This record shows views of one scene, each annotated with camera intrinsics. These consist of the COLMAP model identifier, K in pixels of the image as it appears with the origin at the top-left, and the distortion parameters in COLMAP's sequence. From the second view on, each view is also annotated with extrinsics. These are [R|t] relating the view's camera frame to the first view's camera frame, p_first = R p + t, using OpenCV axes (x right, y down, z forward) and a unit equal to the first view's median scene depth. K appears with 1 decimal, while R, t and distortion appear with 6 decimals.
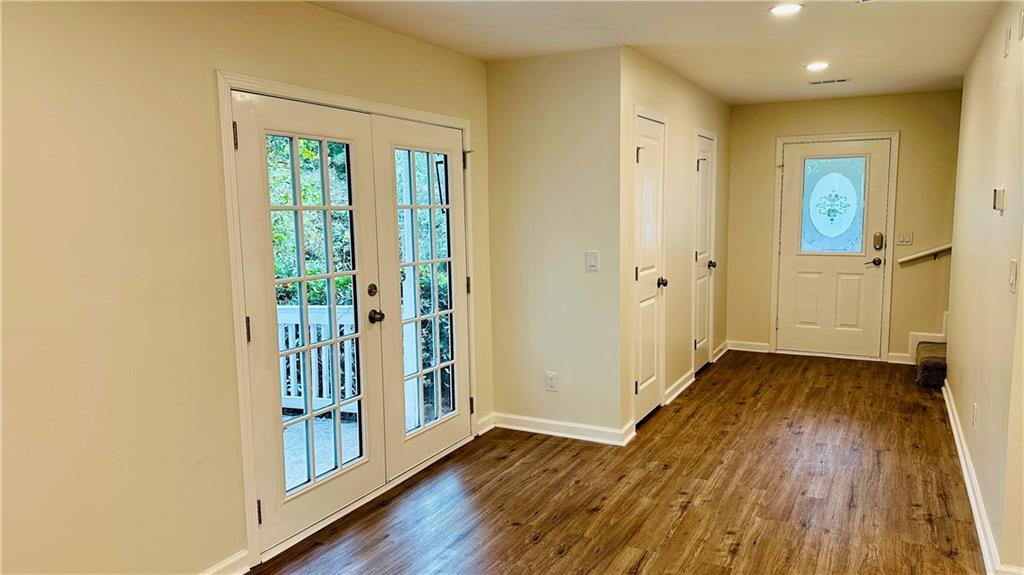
lens RADIAL K [[709.3, 0, 510.5], [0, 709.3, 288.5], [0, 0, 1]] dist [0.041407, -0.047965]
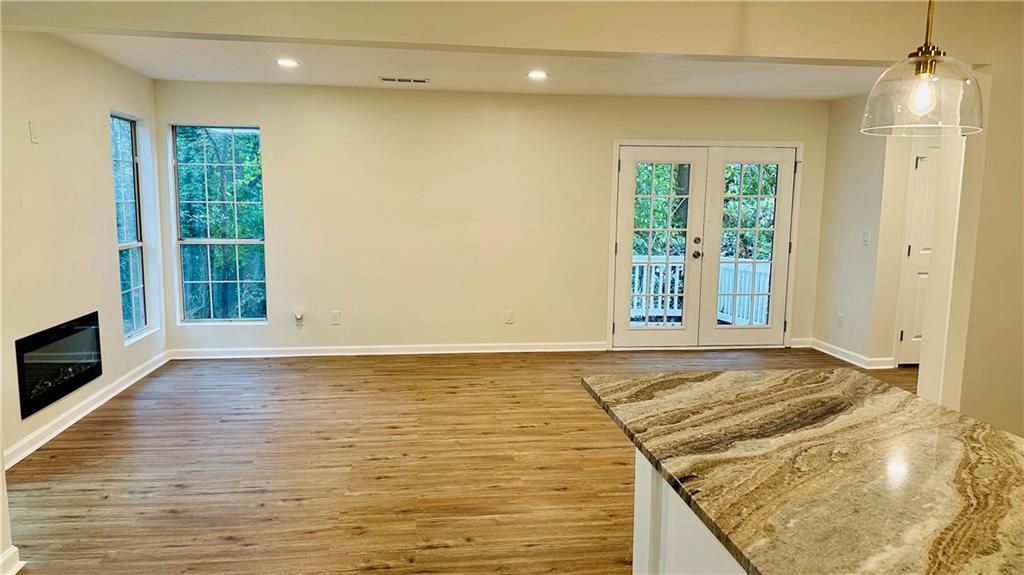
lens RADIAL K [[709.3, 0, 512.5], [0, 709.3, 295.5], [0, 0, 1]] dist [0.041407, -0.047965]
pose [[0.587130, 0.138499, -0.797556, 0.667193], [-0.111444, 0.989703, 0.089824, 0.020300], [0.801784, 0.036145, 0.596520, -0.328800]]
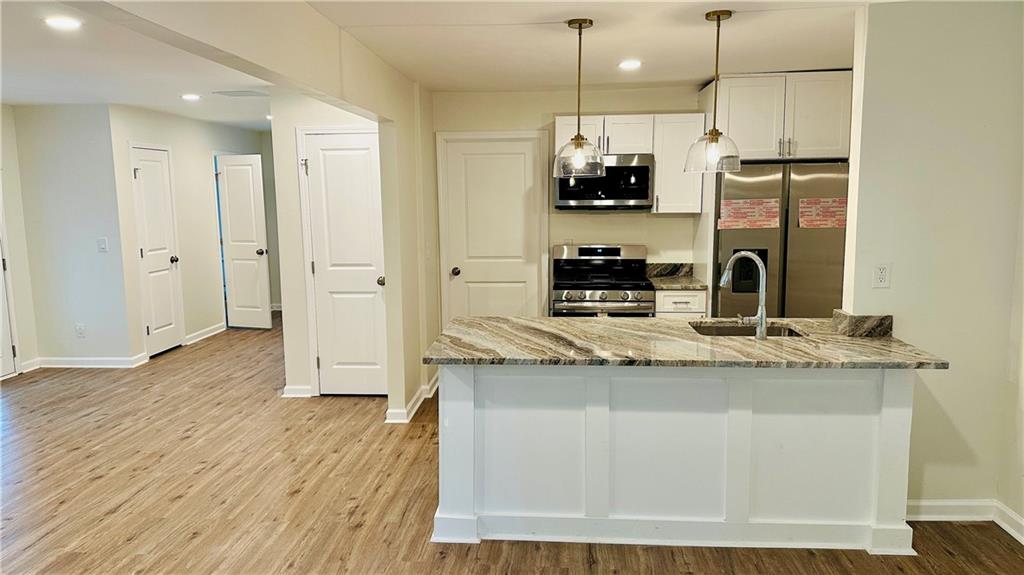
lens RADIAL K [[709.3, 0, 510.1], [0, 709.3, 289.1], [0, 0, 1]] dist [0.041407, -0.047965]
pose [[0.912621, -0.048997, 0.405861, 0.217347], [0.042361, 0.998781, 0.025323, 0.038866], [-0.406607, -0.005918, 0.913584, -0.546348]]
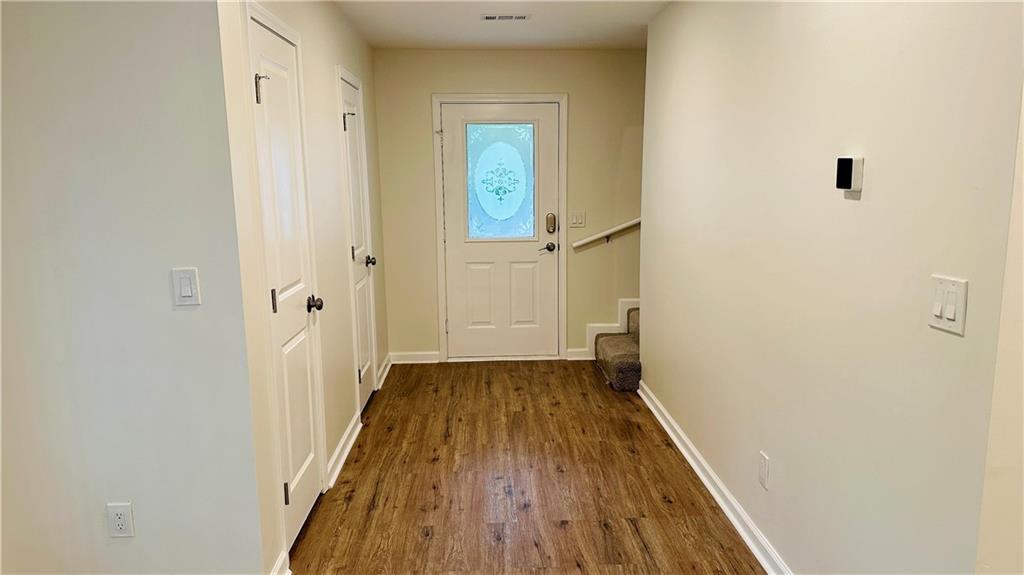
lens RADIAL K [[709.3, 0, 504.2], [0, 709.3, 285.5], [0, 0, 1]] dist [0.041407, -0.047965]
pose [[0.871759, -0.070917, 0.484776, 0.050496], [0.056768, 0.997425, 0.043827, -0.038142], [-0.486636, -0.010687, 0.873540, 0.330462]]
